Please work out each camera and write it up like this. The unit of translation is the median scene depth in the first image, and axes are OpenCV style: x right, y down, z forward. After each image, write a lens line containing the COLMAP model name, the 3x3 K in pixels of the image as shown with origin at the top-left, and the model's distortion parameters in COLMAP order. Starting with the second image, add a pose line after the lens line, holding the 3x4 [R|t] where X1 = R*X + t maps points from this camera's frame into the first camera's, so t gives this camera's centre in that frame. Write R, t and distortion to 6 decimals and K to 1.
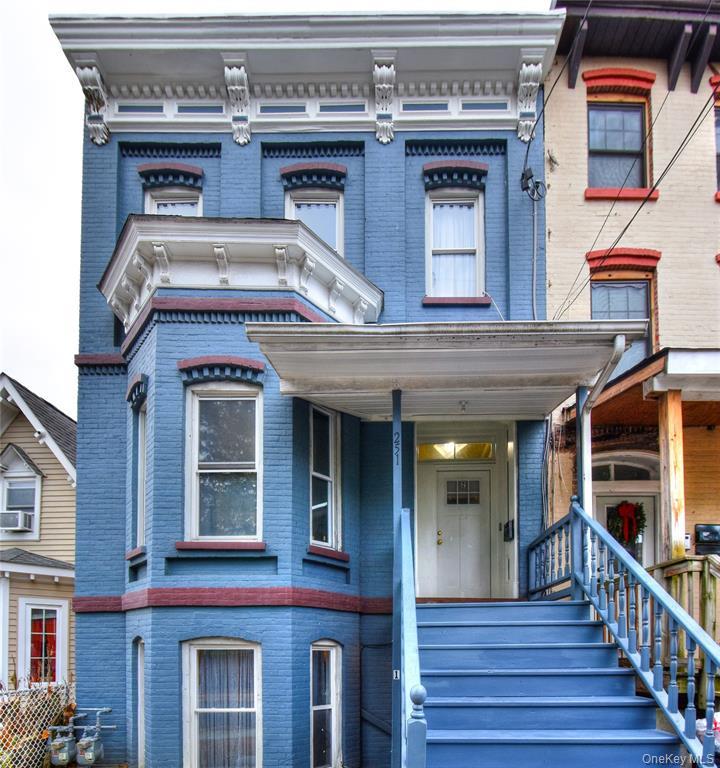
lens RADIAL K [[687.8, 0, 360.0], [0, 687.8, 384.0], [0, 0, 1]] dist [-0.016525, -0.005252]
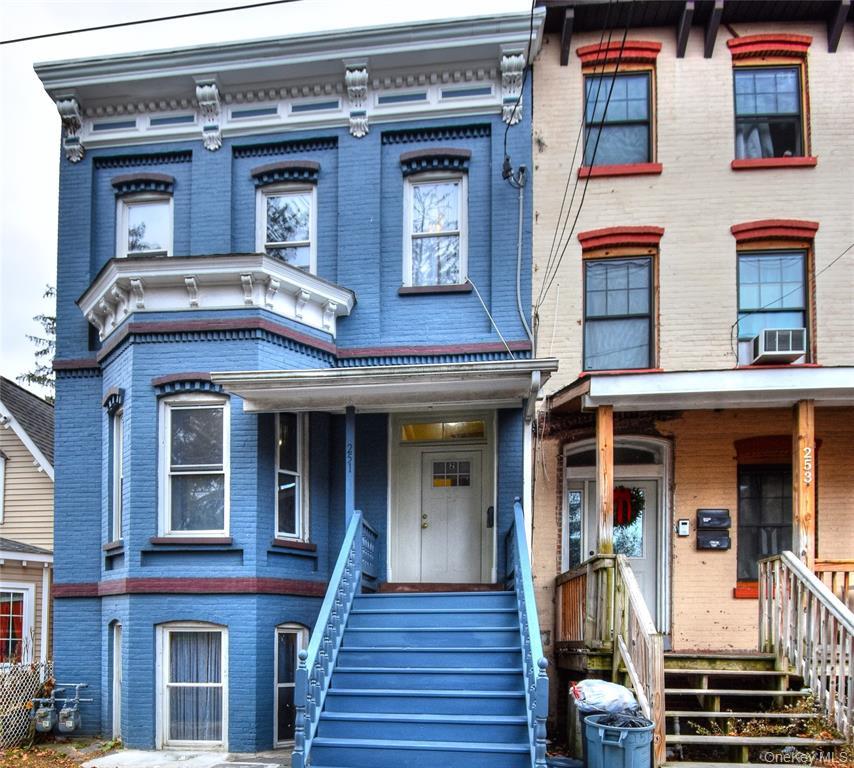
lens RADIAL K [[900.8, 0, 427.0], [0, 900.8, 384.0], [0, 0, 1]] dist [-0.046097, 0.015963]
pose [[0.998088, 0.020739, 0.058233, 0.078066], [-0.025922, 0.995630, 0.089719, -0.137087], [-0.056118, -0.091057, 0.994263, -0.387318]]
